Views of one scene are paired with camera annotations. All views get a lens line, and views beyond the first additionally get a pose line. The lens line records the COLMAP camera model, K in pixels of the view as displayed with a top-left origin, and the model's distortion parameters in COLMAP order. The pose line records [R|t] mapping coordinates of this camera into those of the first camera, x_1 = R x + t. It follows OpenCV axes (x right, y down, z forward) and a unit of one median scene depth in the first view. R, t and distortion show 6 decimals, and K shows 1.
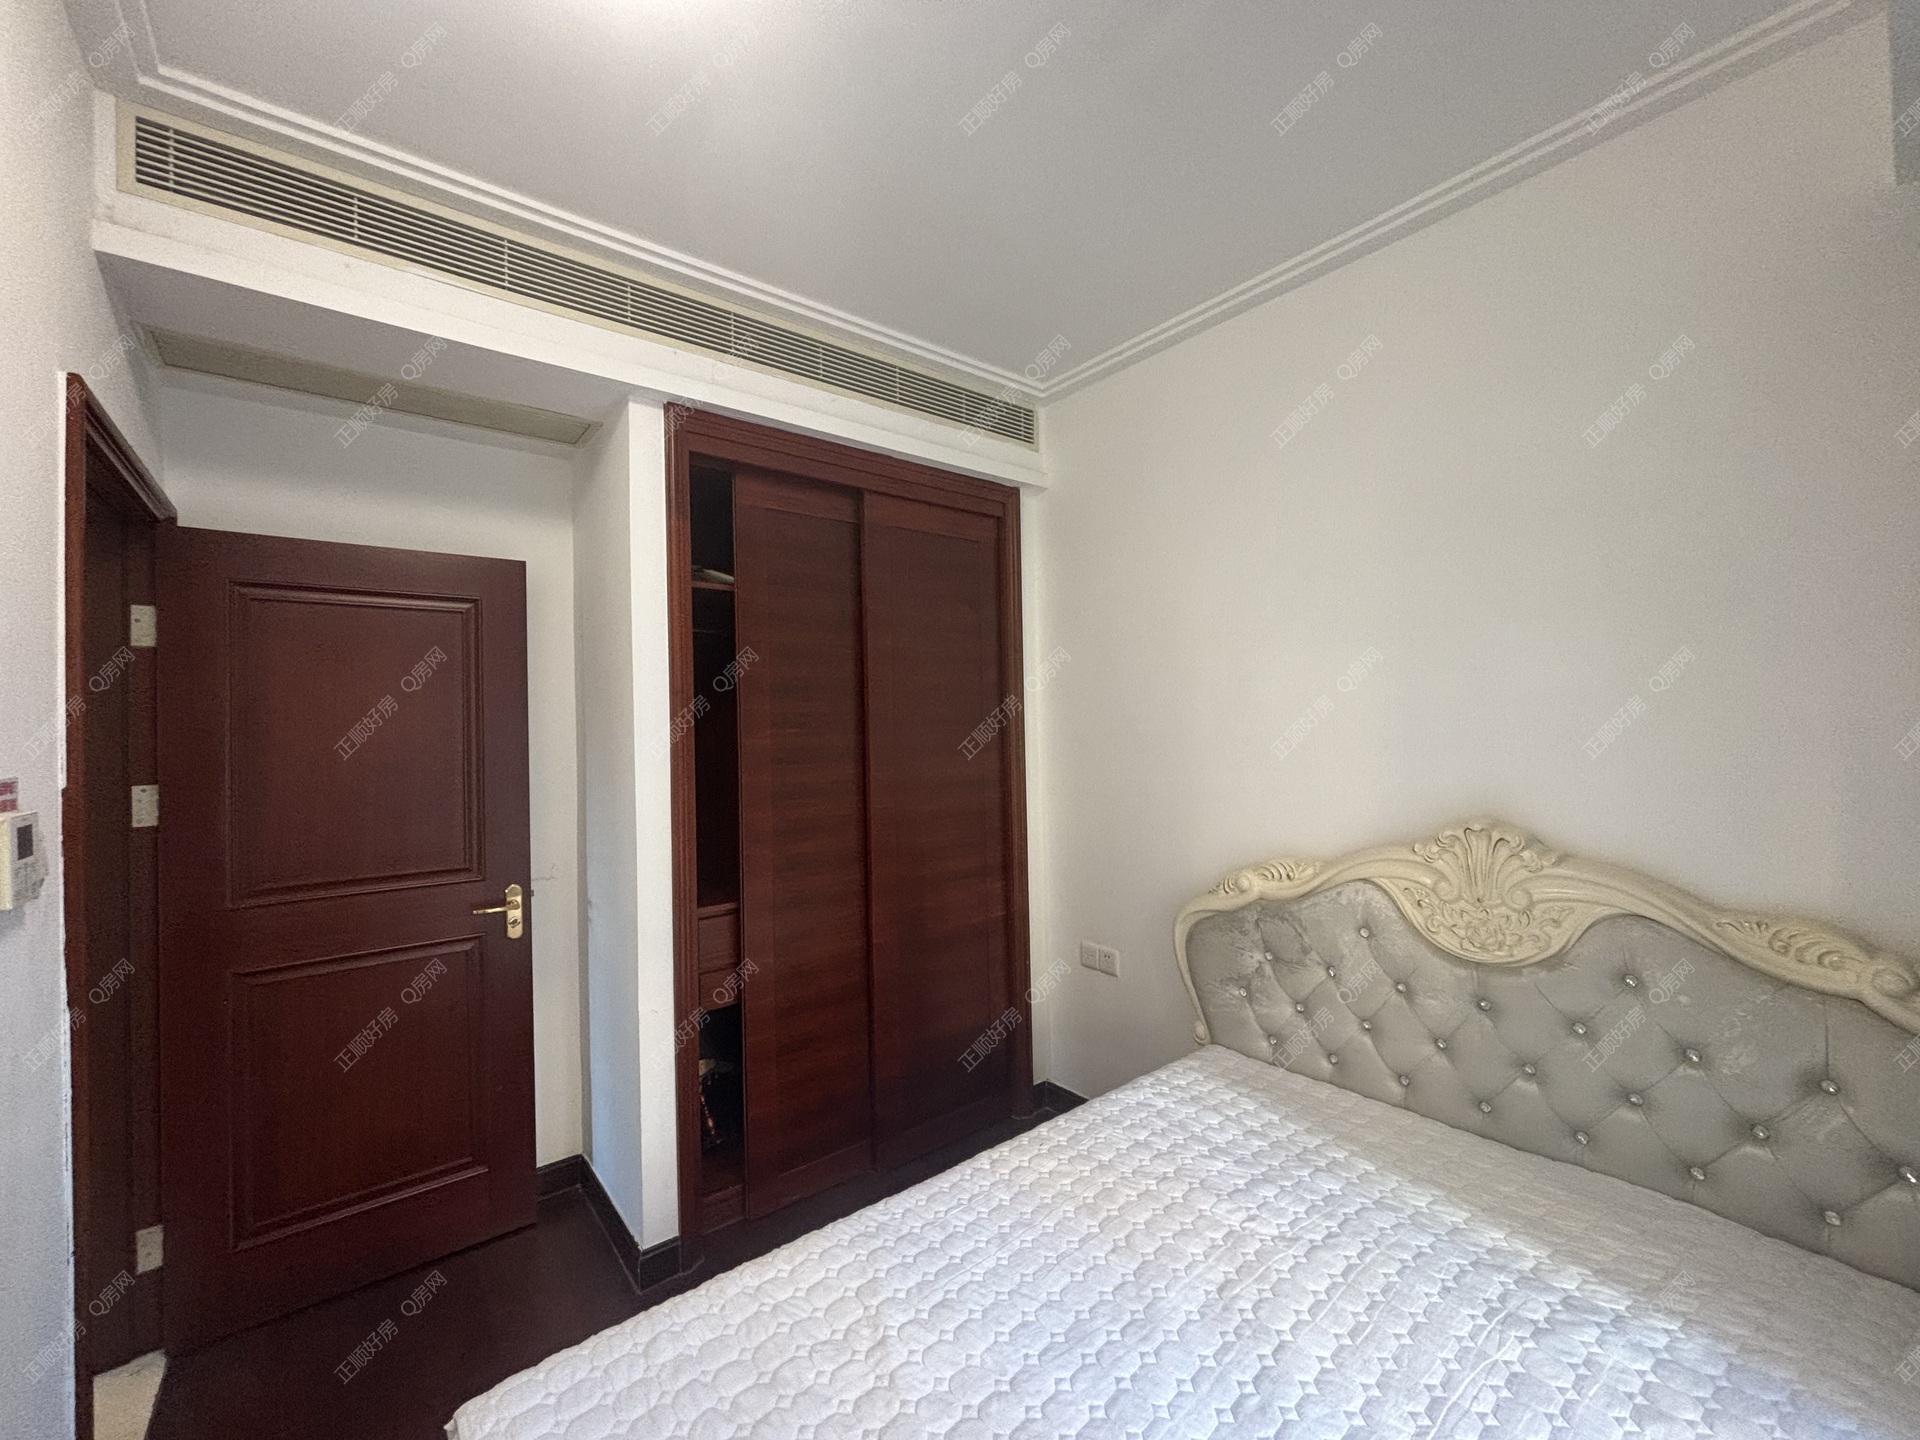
lens RADIAL K [[774.3, 0, 960.0], [0, 774.3, 720.0], [0, 0, 1]] dist [-0.002477, 0.000053]
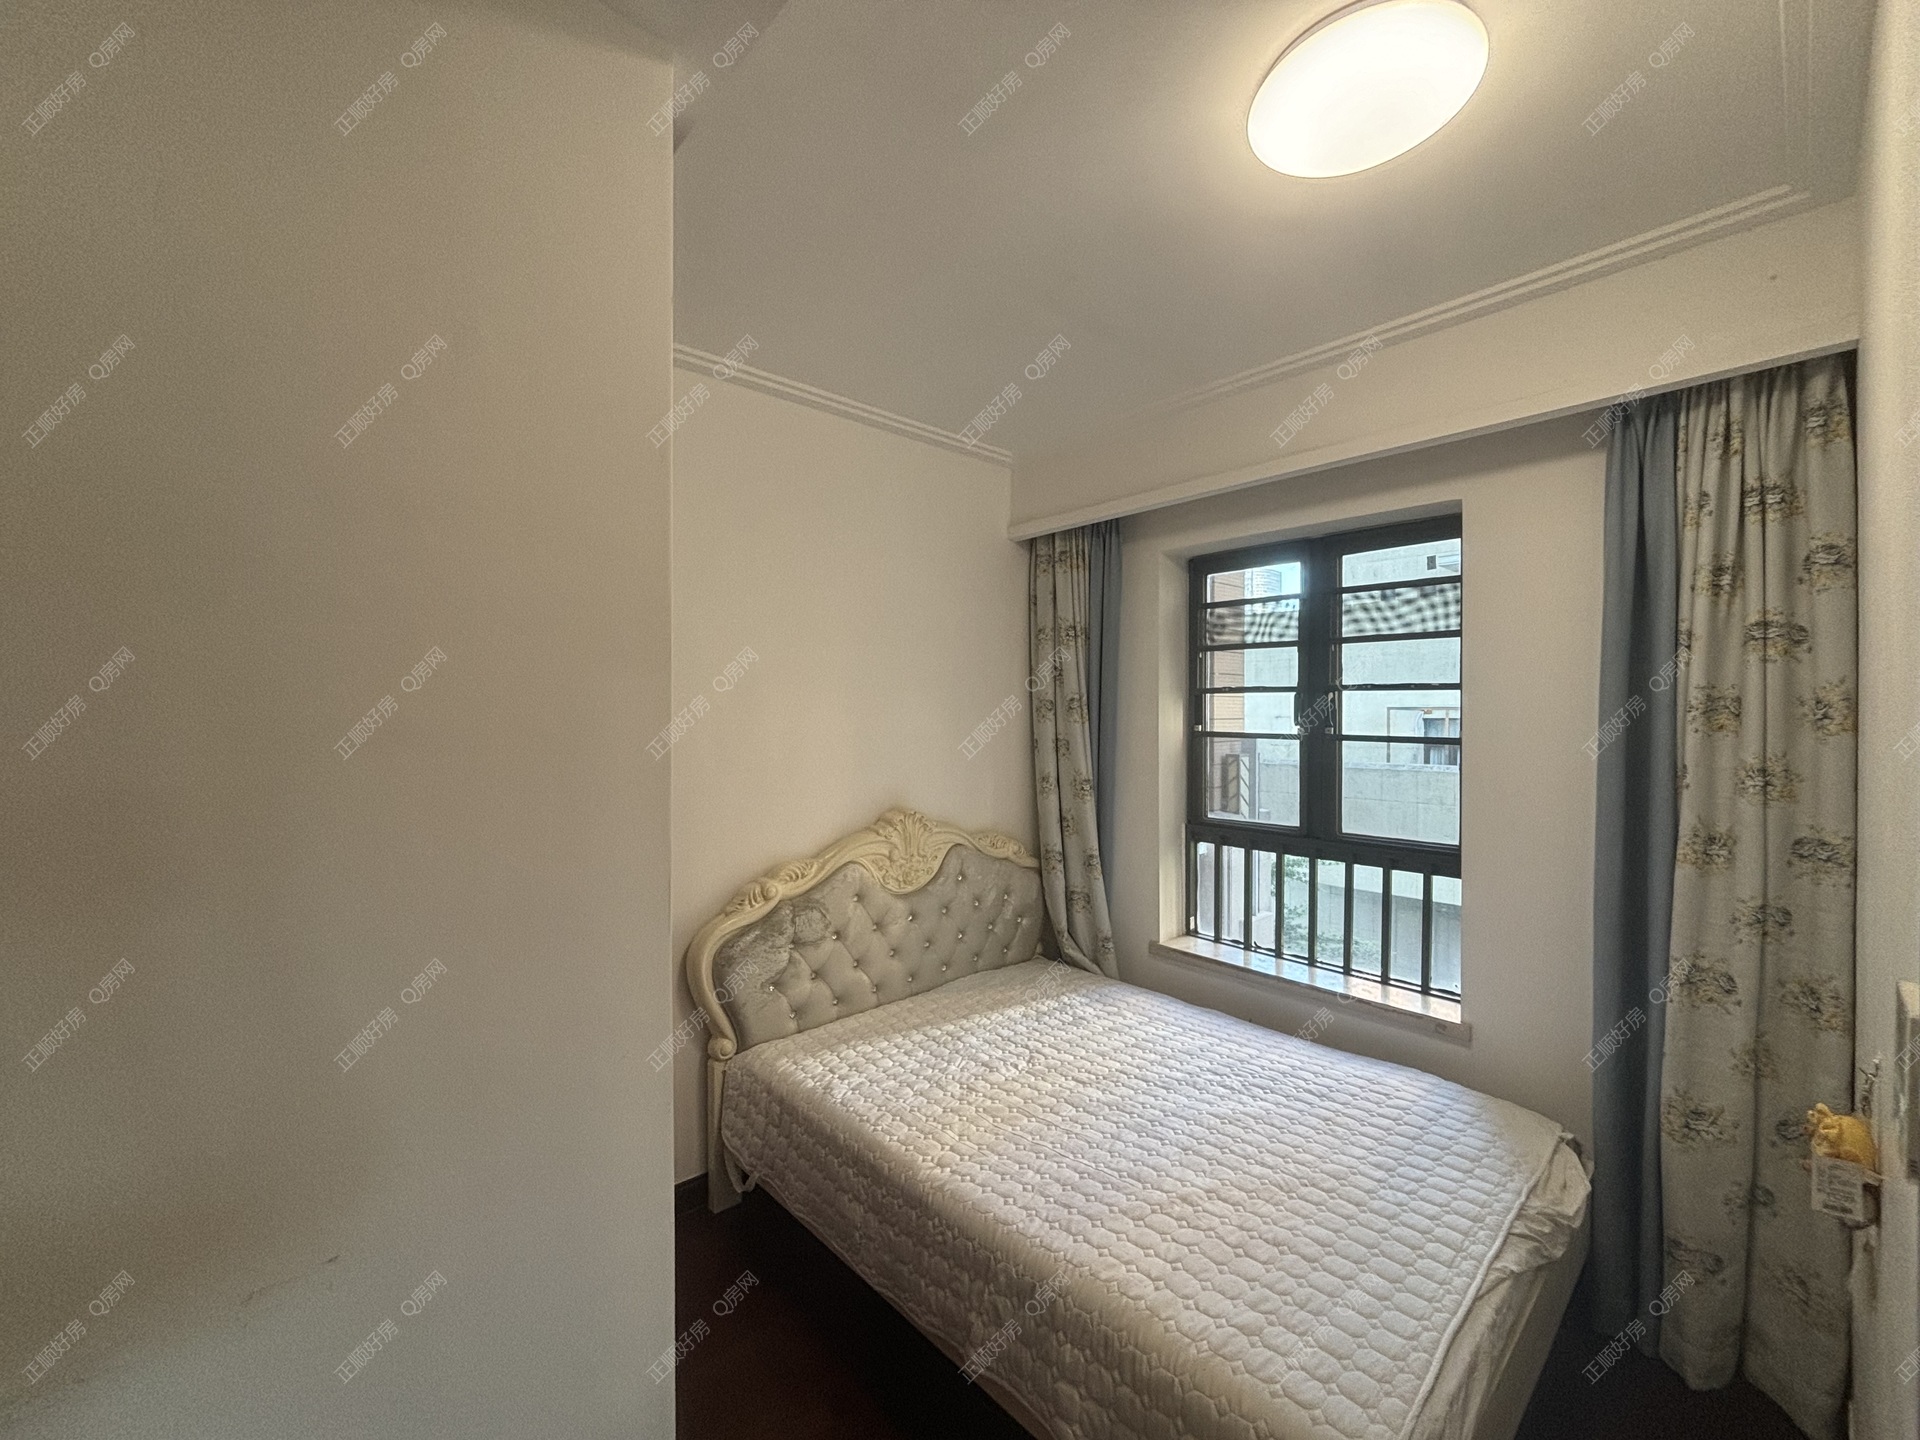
lens RADIAL K [[774.3, 0, 960.0], [0, 774.3, 720.0], [0, 0, 1]] dist [-0.002477, 0.000053]
pose [[-0.057346, 0.000380, 0.998354, -1.012664], [-0.008835, 0.999961, -0.000888, -0.058820], [-0.998315, -0.008872, -0.057341, 1.002344]]
